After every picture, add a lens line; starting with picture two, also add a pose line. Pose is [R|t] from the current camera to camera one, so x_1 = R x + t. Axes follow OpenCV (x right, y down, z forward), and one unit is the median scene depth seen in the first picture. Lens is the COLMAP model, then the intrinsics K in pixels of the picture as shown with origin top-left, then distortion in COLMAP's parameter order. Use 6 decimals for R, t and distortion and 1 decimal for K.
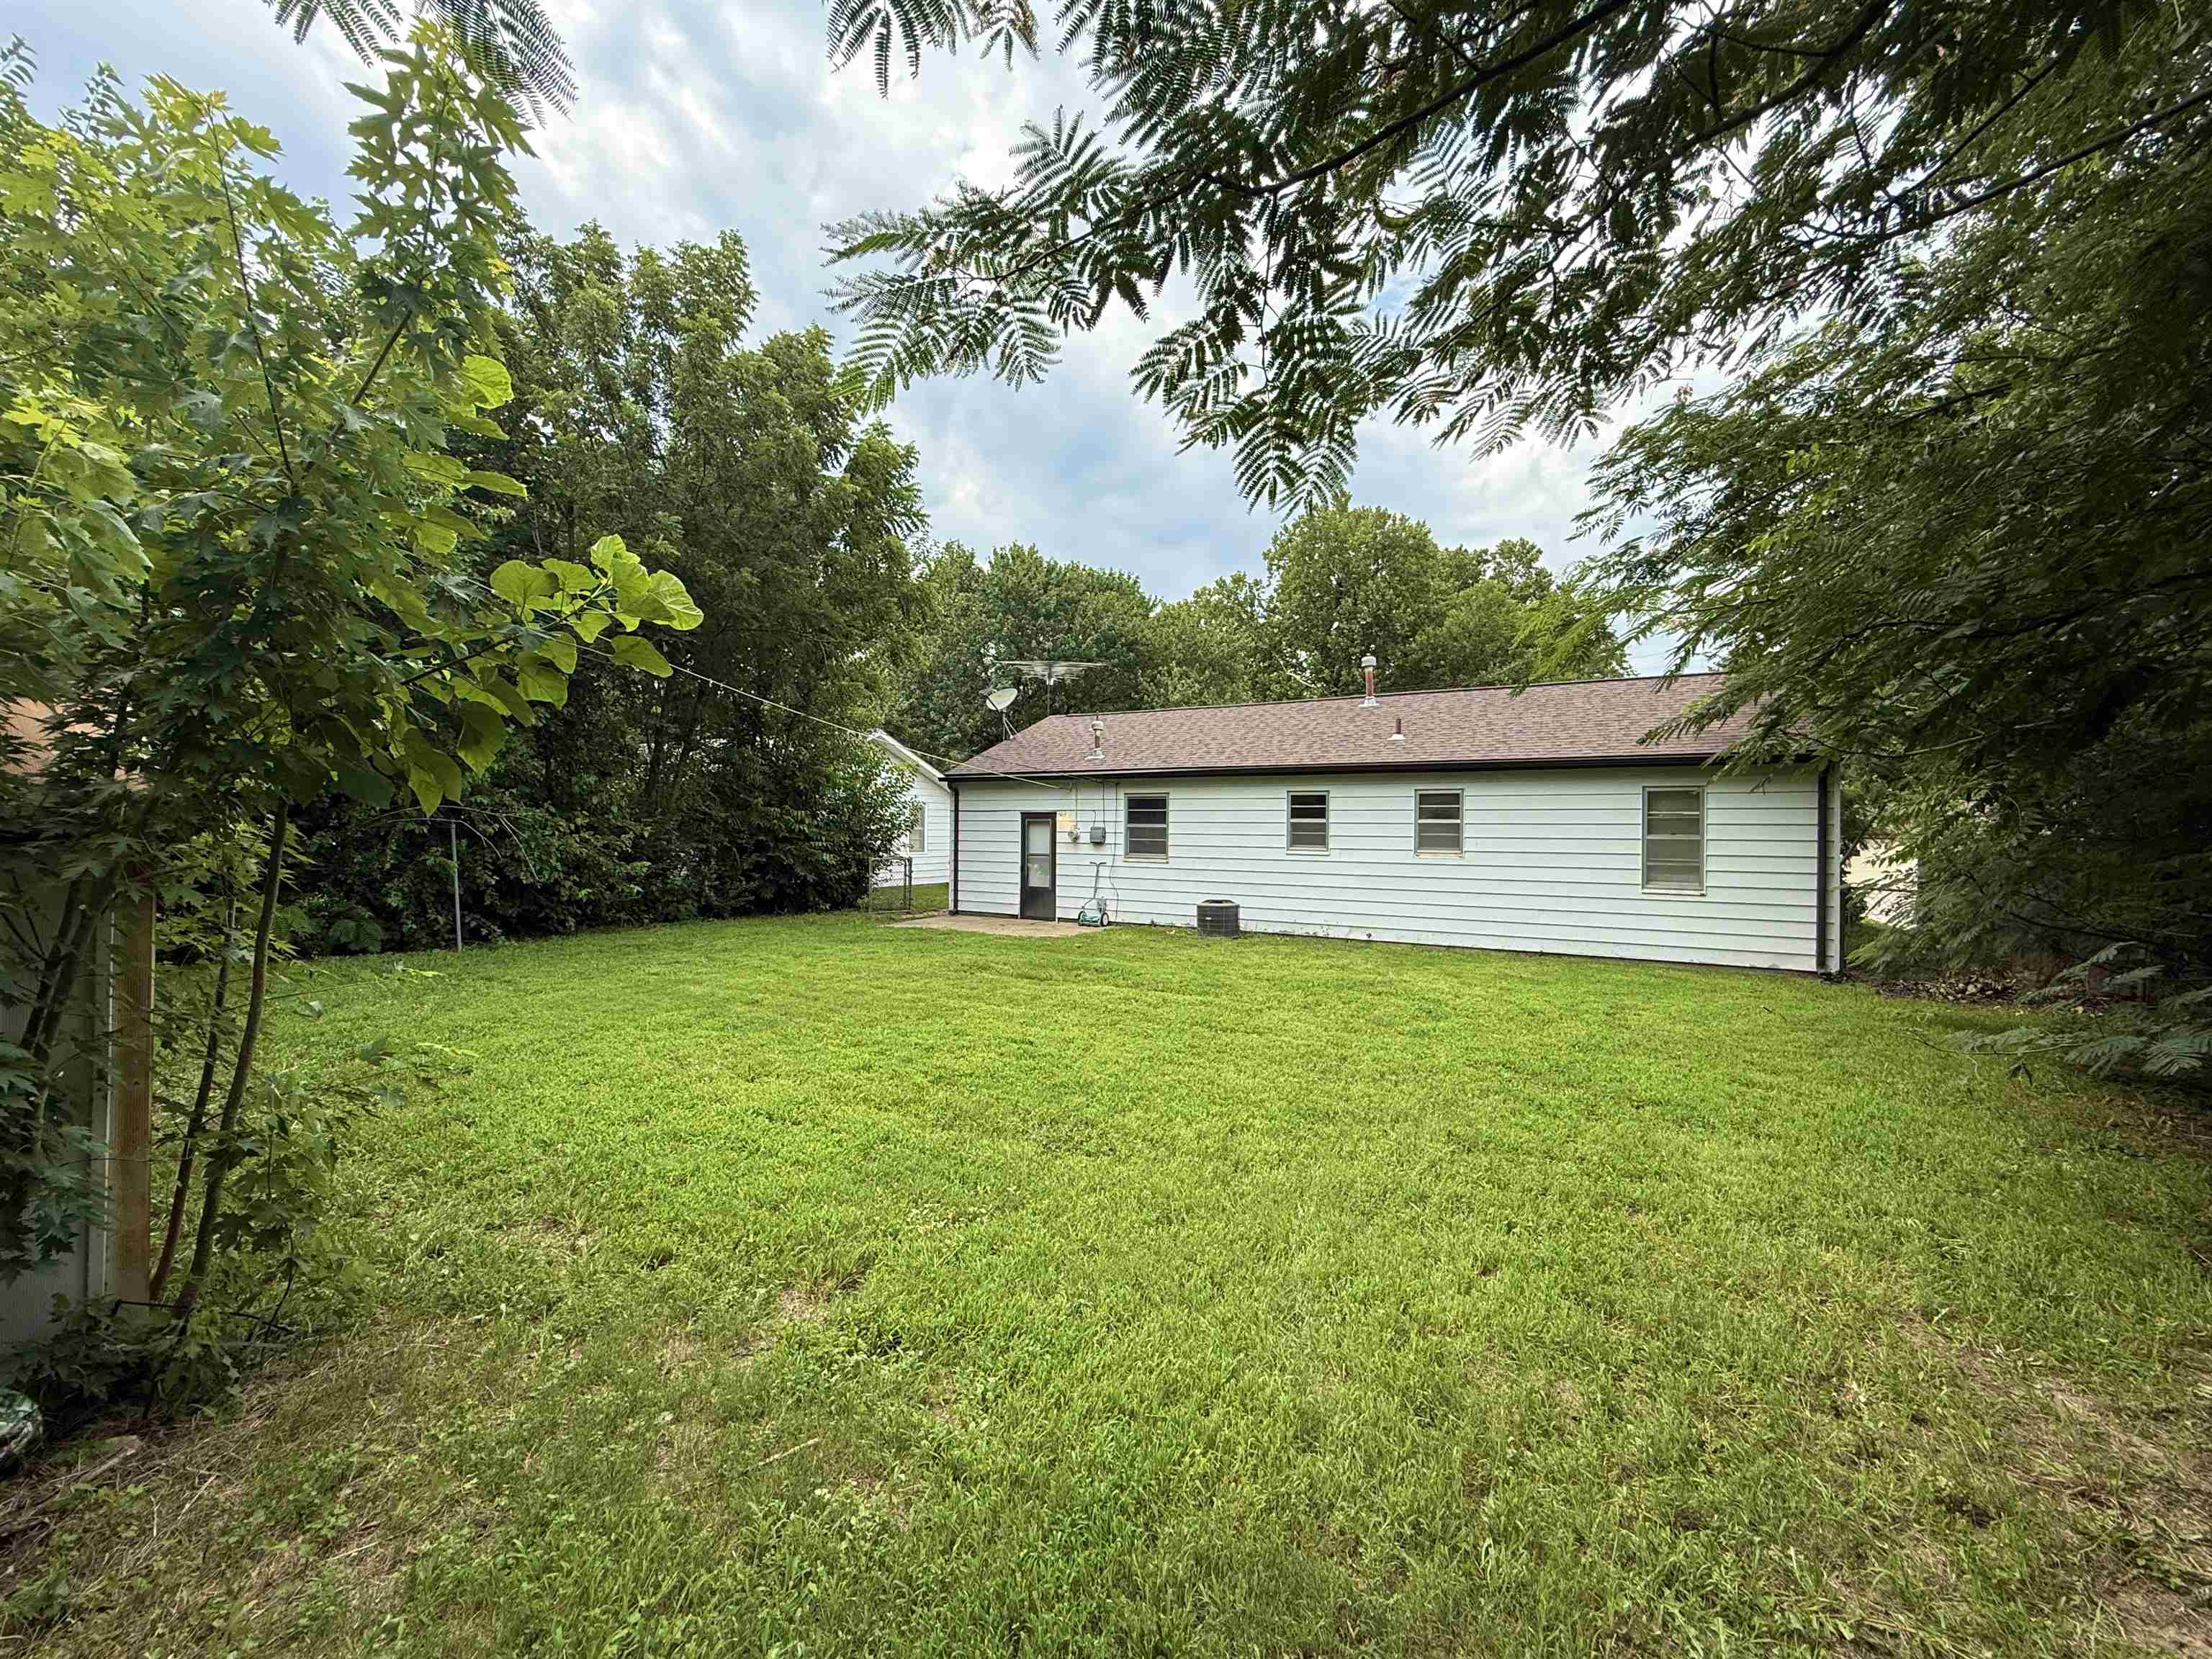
lens RADIAL K [[882.7, 0, 1105.5], [0, 882.7, 816.1], [0, 0, 1]] dist [-0.000321, -0.000568]
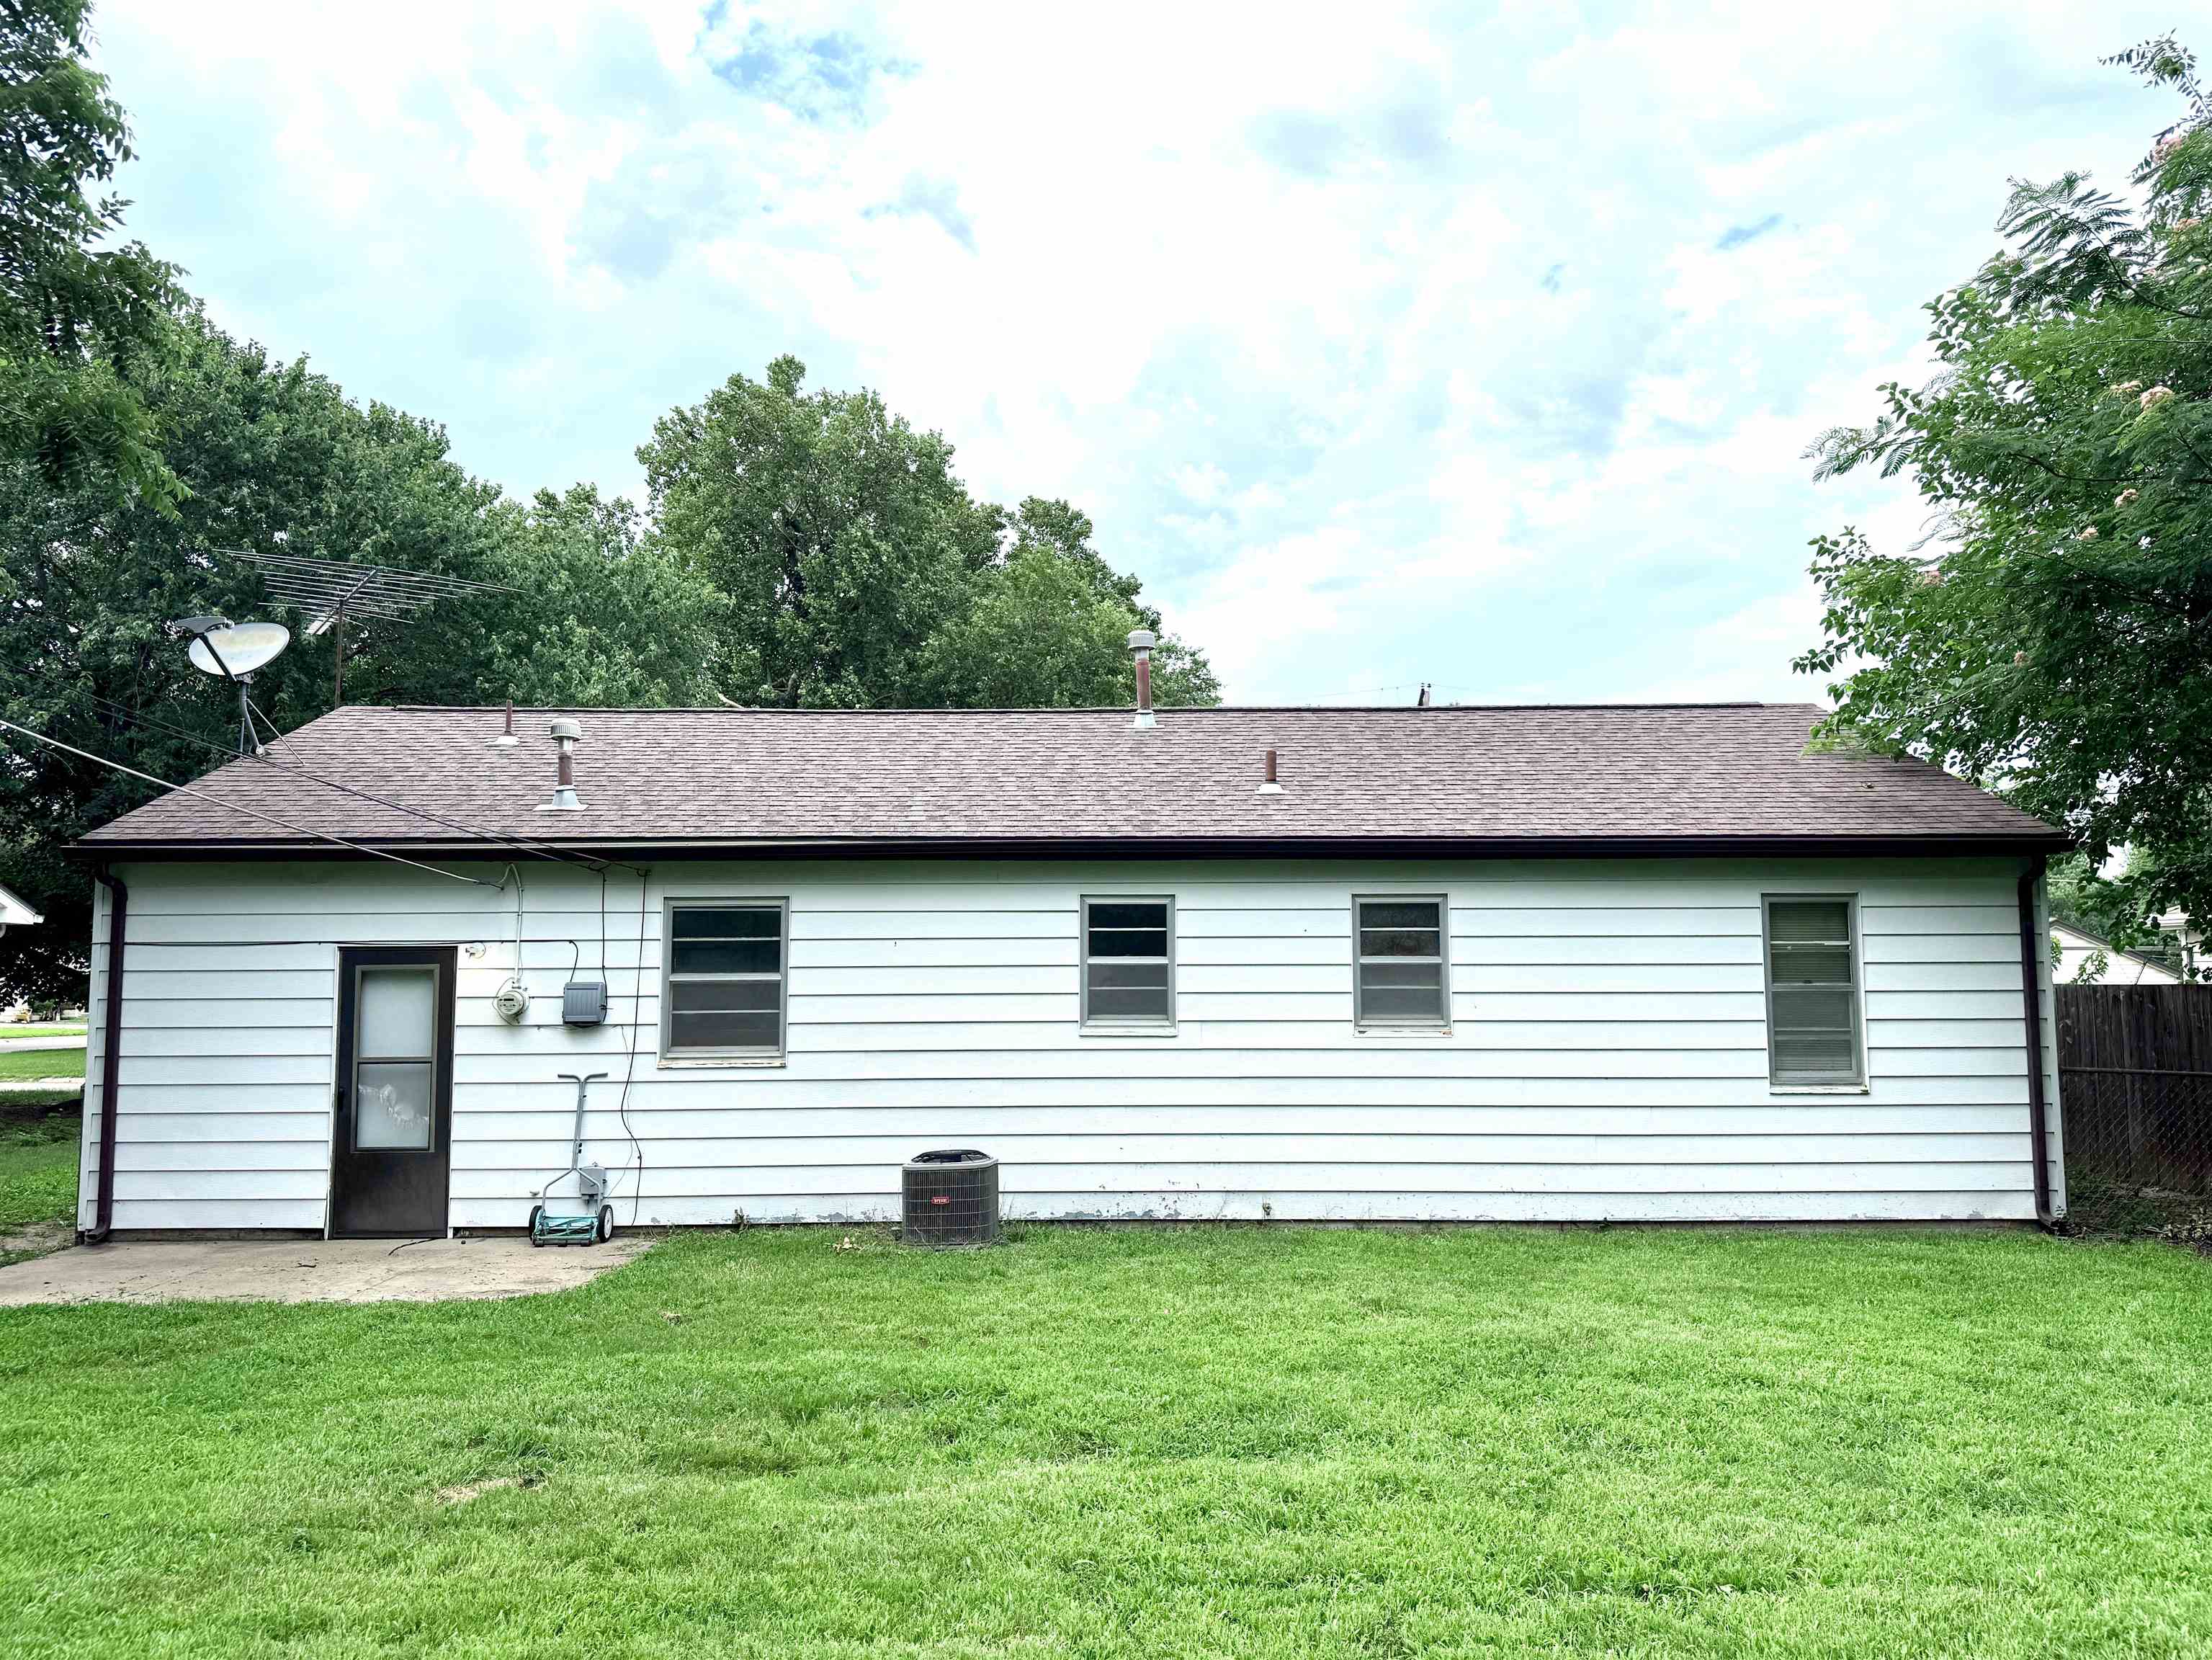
lens RADIAL K [[1570.4, 0, 1109.1], [0, 1570.4, 832.3], [0, 0, 1]] dist [0.051375, -0.035992]
pose [[0.859932, 0.034687, 0.509228, -0.172833], [0.005873, 0.996950, -0.077827, 0.001830], [-0.510375, 0.069917, 0.857105, 0.280643]]
